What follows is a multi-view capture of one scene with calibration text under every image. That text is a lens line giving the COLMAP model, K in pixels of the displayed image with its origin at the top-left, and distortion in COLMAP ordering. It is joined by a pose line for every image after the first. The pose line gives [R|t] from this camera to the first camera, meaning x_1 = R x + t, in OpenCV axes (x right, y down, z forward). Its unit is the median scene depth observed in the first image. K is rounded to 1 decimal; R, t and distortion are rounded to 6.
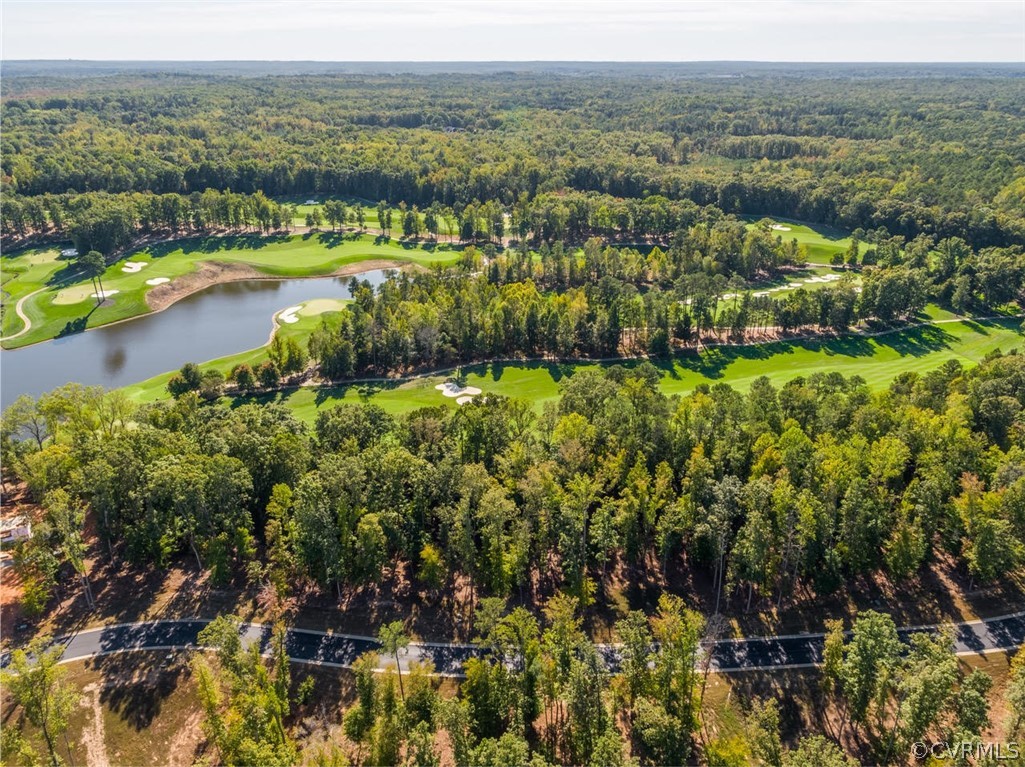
lens RADIAL K [[806.8, 0, 510.0], [0, 806.8, 385.4], [0, 0, 1]] dist [0.014999, -0.010313]
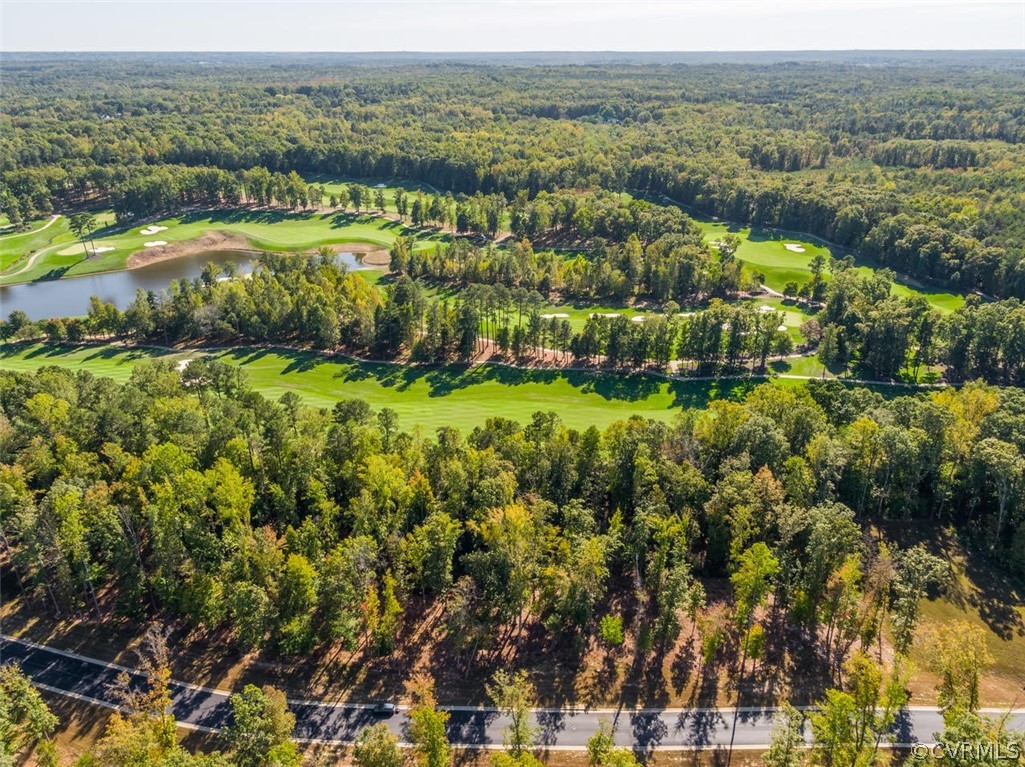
lens RADIAL K [[806.8, 0, 514.3], [0, 806.8, 379.4], [0, 0, 1]] dist [0.014999, -0.010313]
pose [[0.914279, 0.150547, -0.376070, 0.403196], [-0.148897, 0.988280, 0.033636, -0.042483], [0.376727, 0.025243, 0.925980, 0.104839]]
